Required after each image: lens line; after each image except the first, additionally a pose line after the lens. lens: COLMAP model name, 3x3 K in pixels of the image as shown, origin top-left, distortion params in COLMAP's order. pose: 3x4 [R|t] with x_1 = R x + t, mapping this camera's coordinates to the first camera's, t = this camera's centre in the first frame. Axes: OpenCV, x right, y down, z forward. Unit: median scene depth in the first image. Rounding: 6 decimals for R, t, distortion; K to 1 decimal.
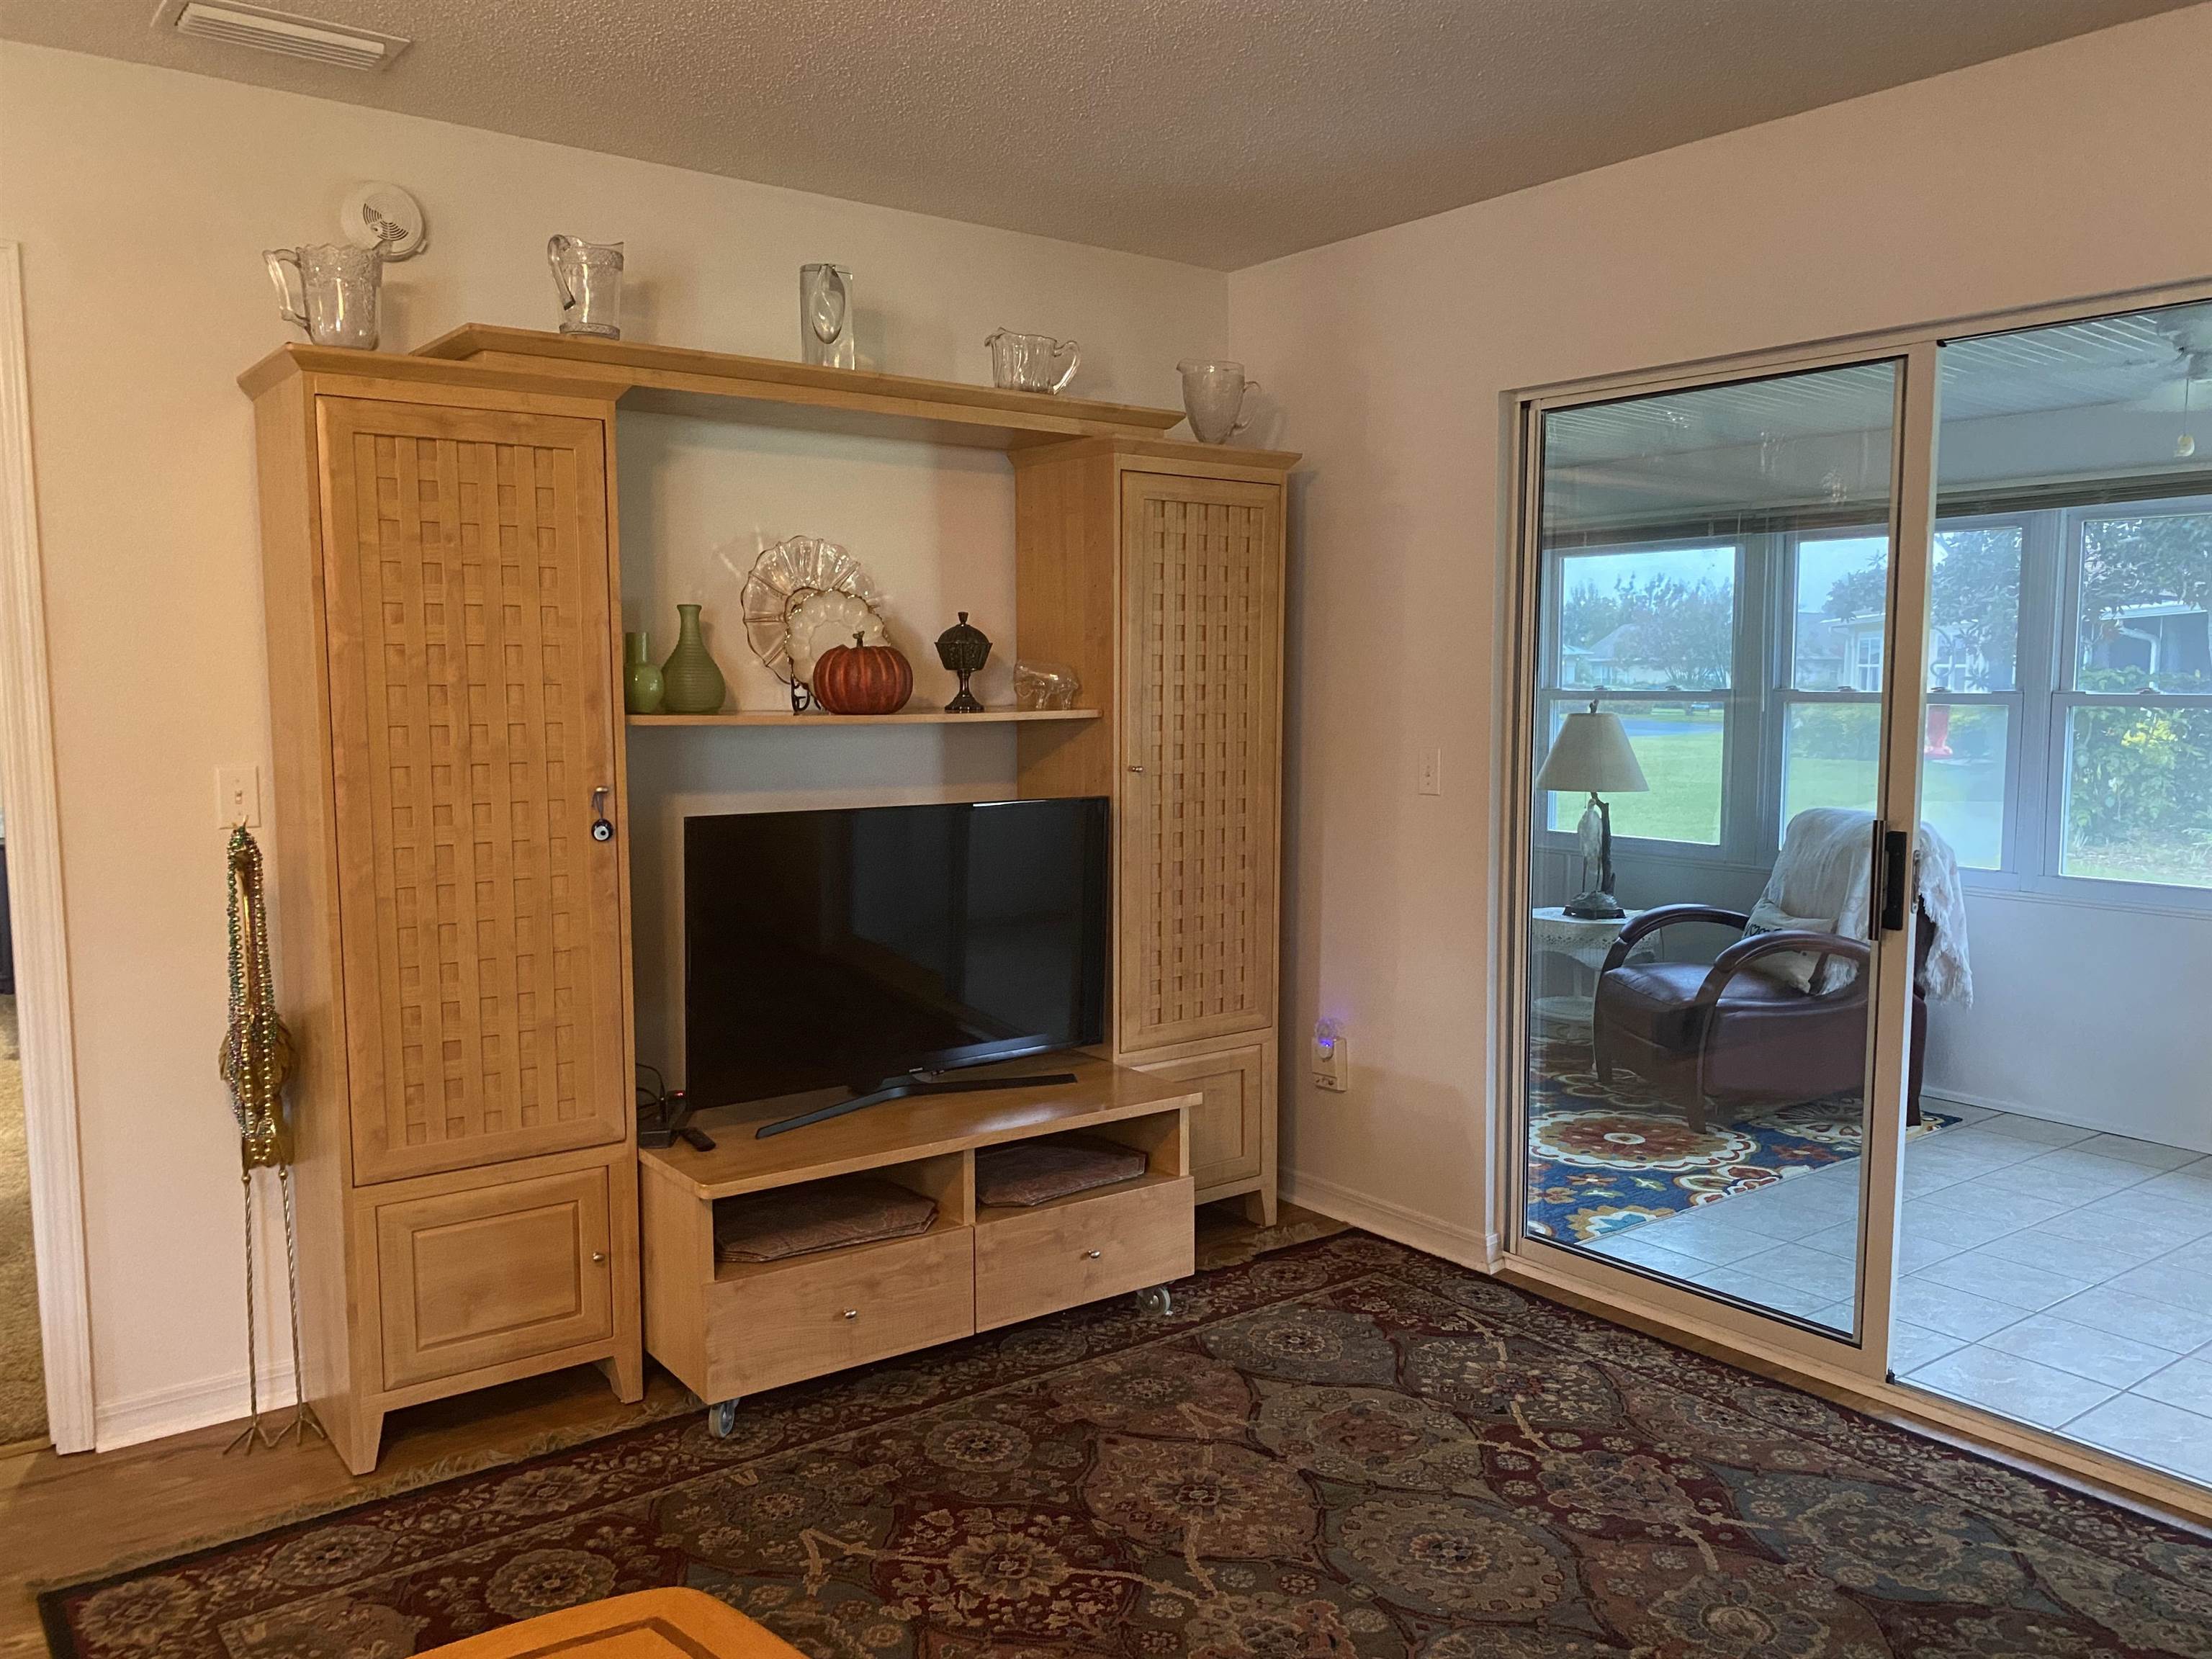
lens RADIAL K [[1677.2, 0, 1097.9], [0, 1677.2, 835.4], [0, 0, 1]] dist [0.032715, -0.016772]
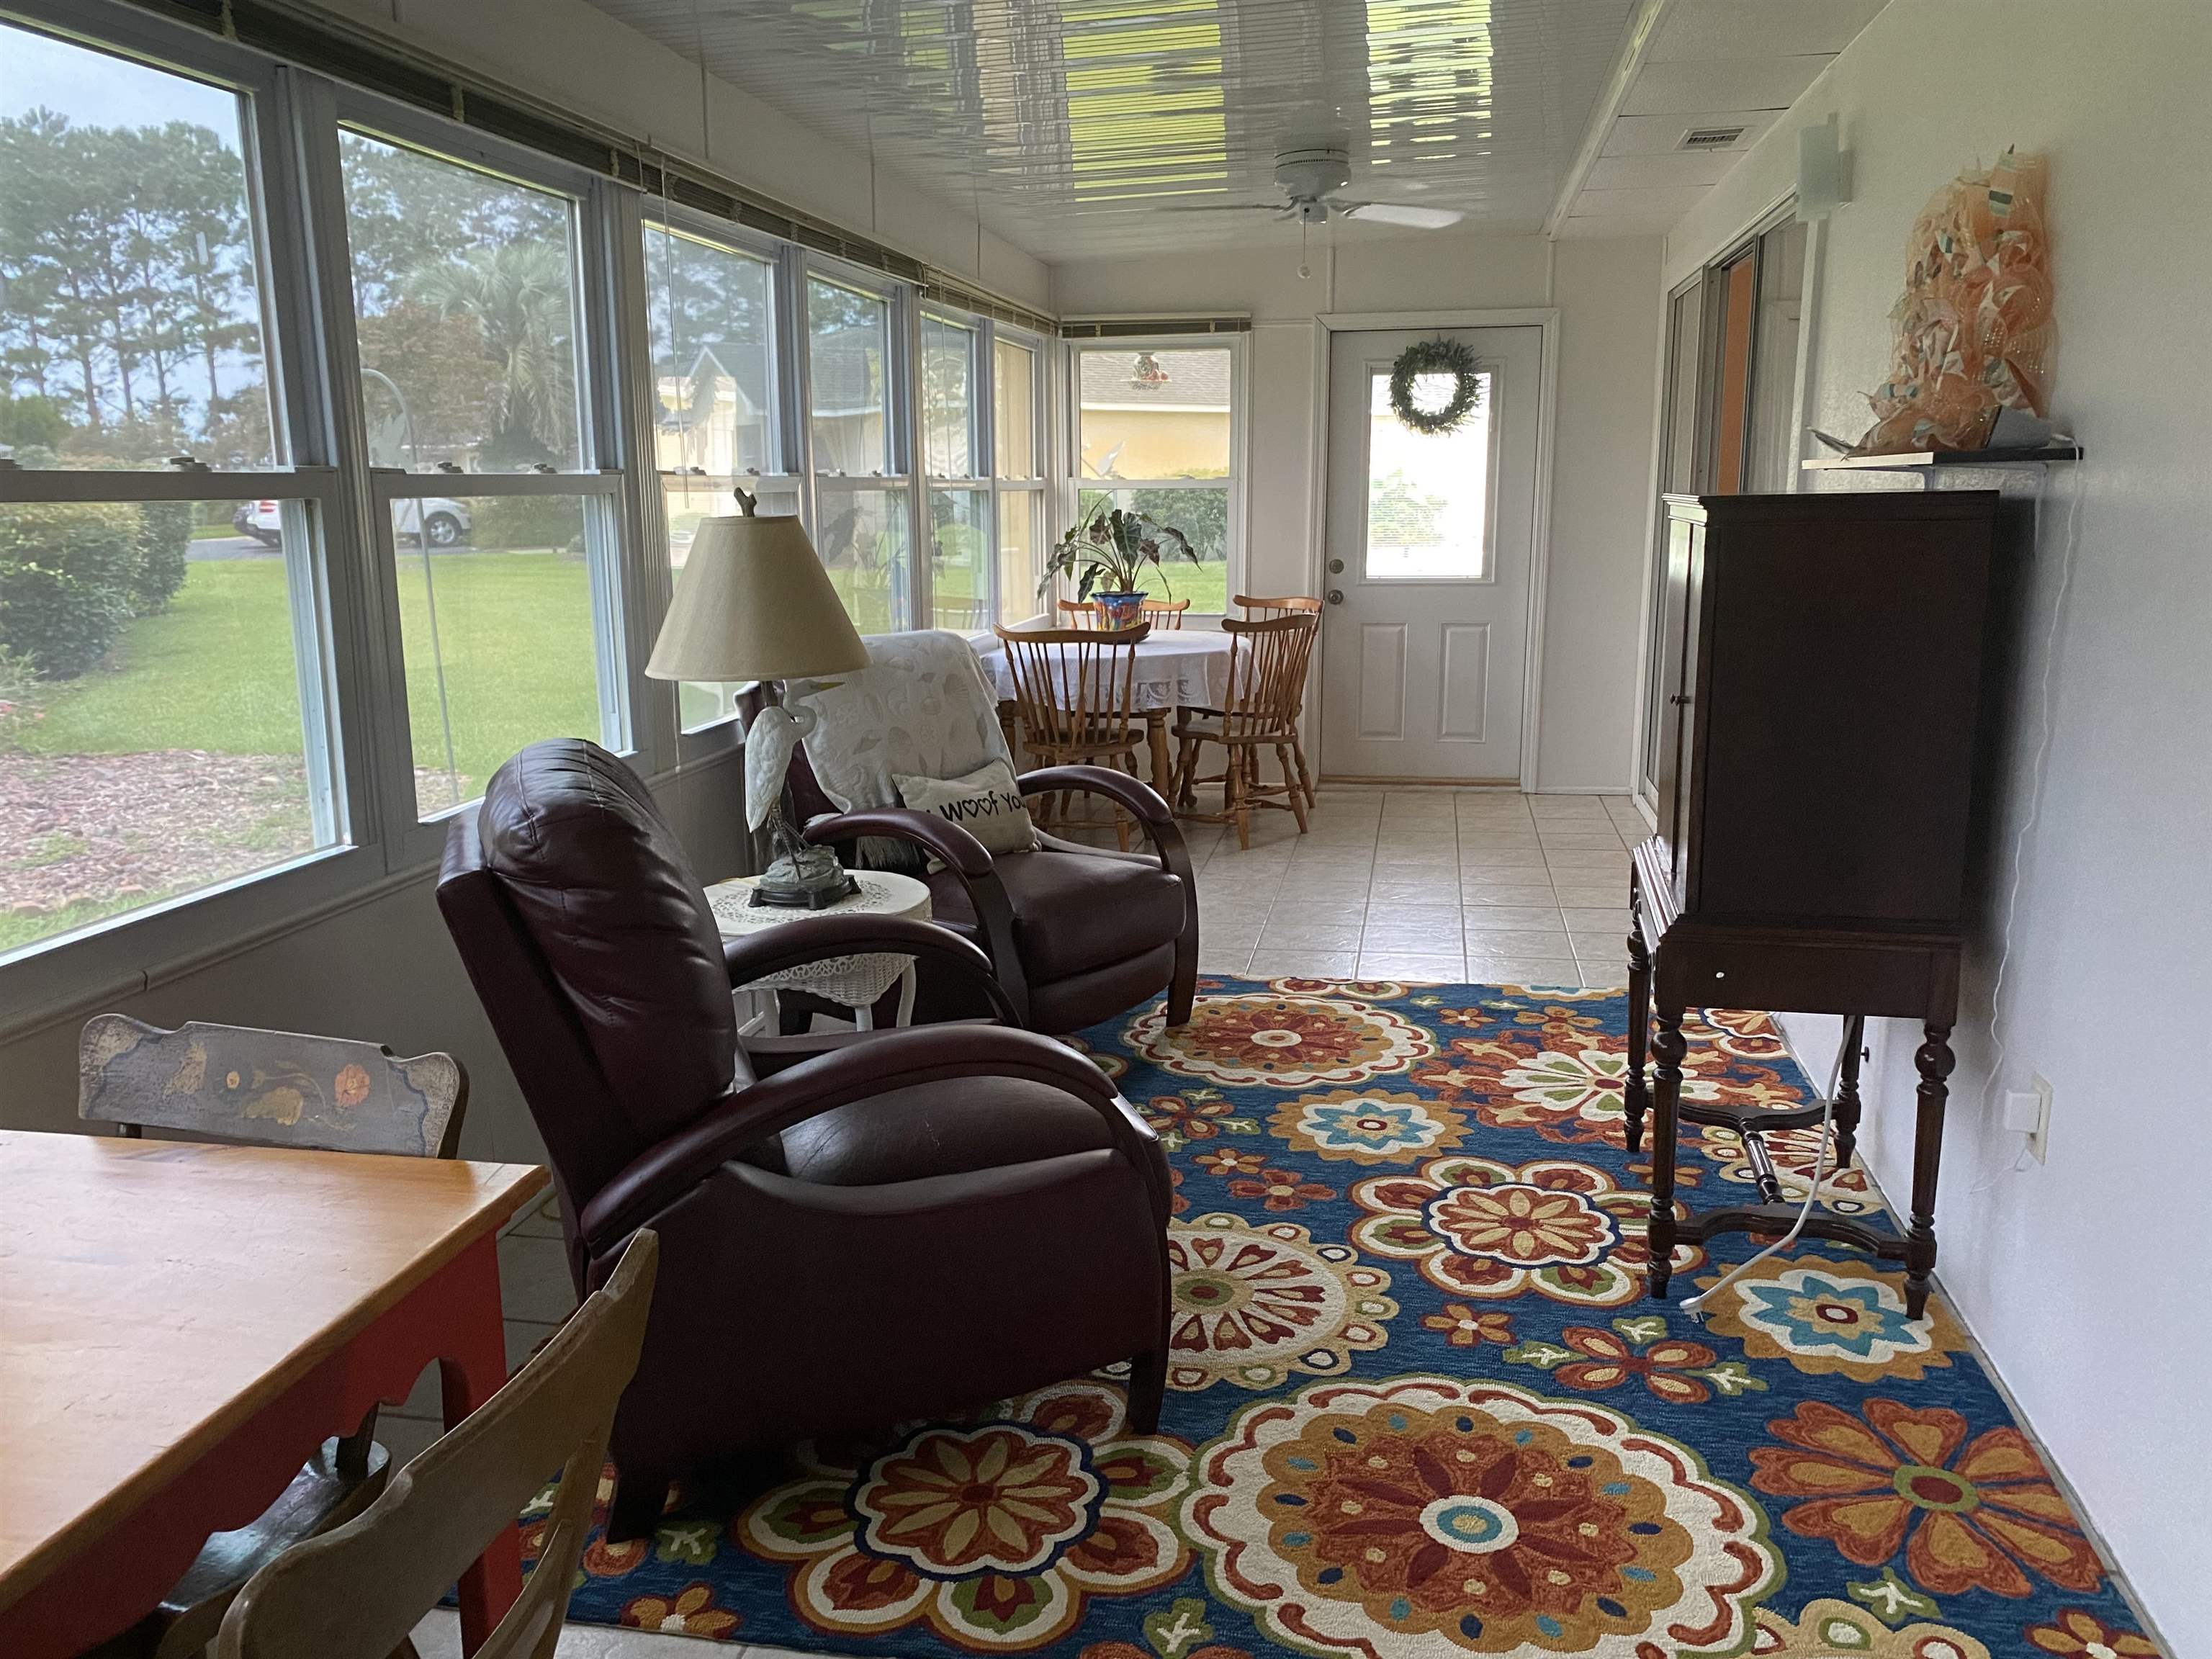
lens RADIAL K [[1677.2, 0, 1115.7], [0, 1677.2, 820.3], [0, 0, 1]] dist [0.032715, -0.016772]
pose [[-0.673899, -0.141164, 0.725212, -0.205171], [0.079796, 0.961929, 0.261392, -0.138419], [-0.734501, 0.234021, -0.636979, 1.611662]]
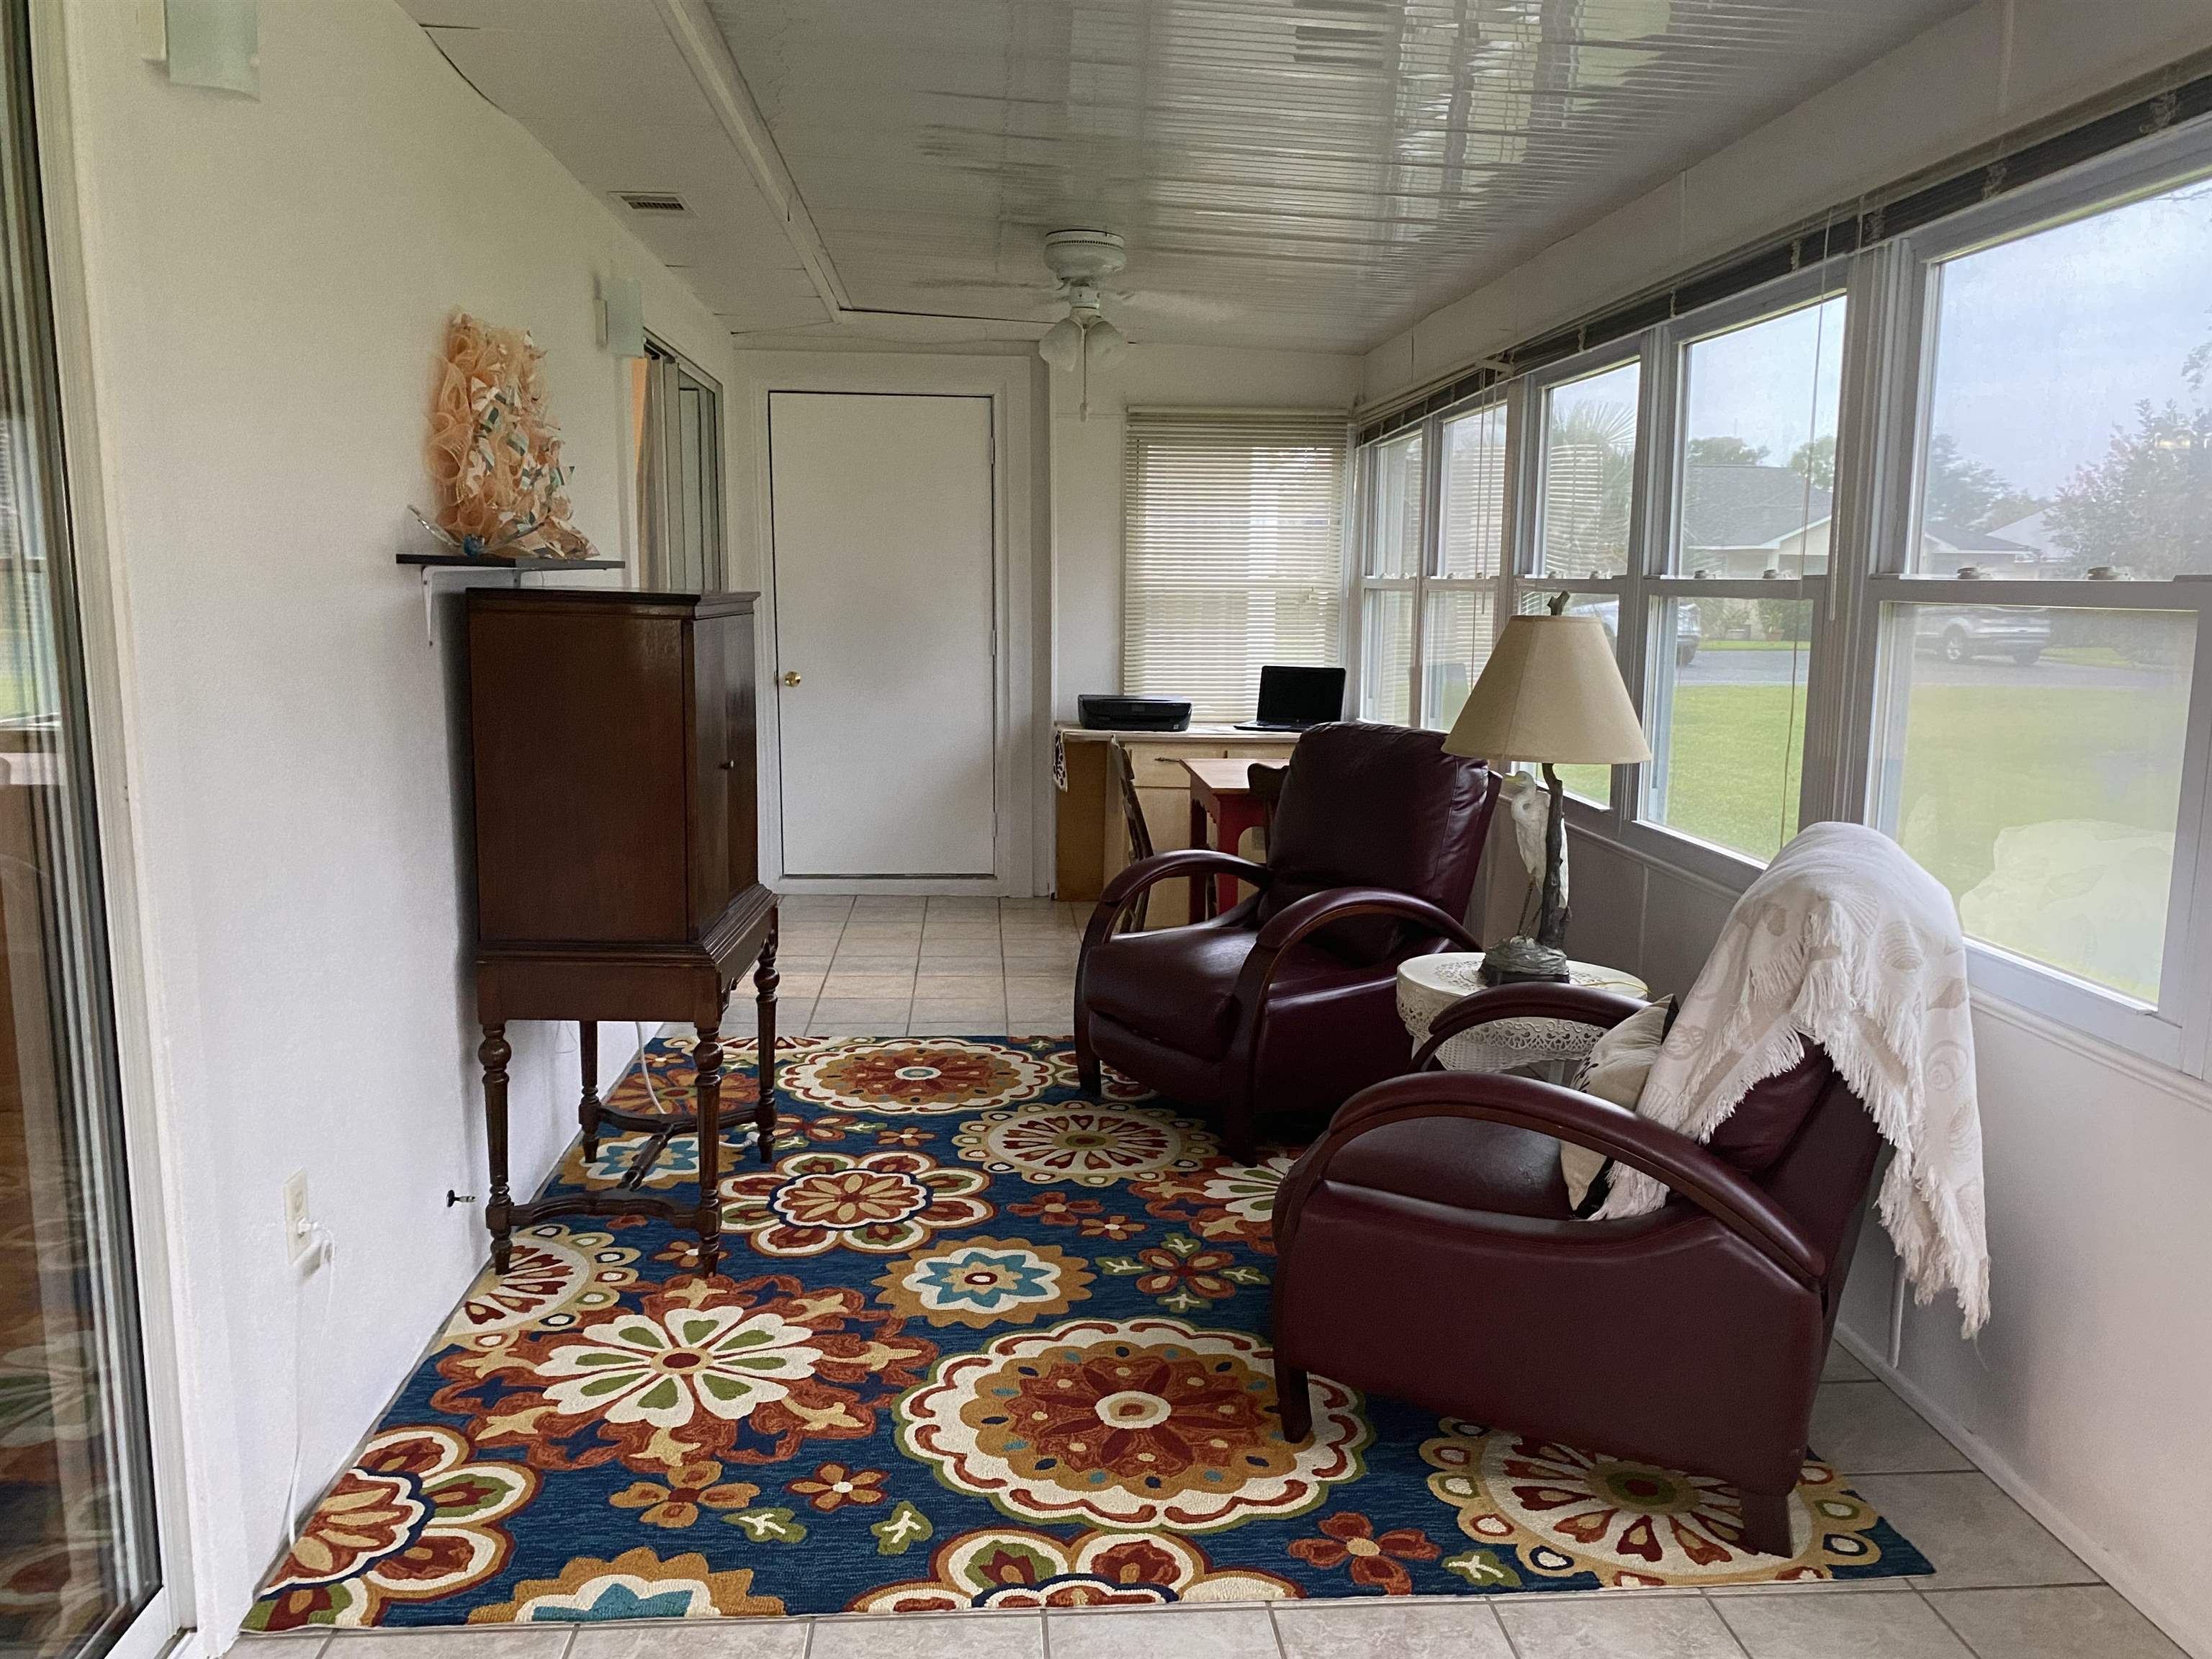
lens RADIAL K [[1677.2, 0, 1116.9], [0, 1677.2, 827.4], [0, 0, 1]] dist [0.032715, -0.016772]
pose [[0.842708, 0.091549, -0.530530, 0.601990], [-0.064738, 0.995517, 0.068957, -0.041415], [0.534465, -0.023765, 0.844857, 0.579855]]
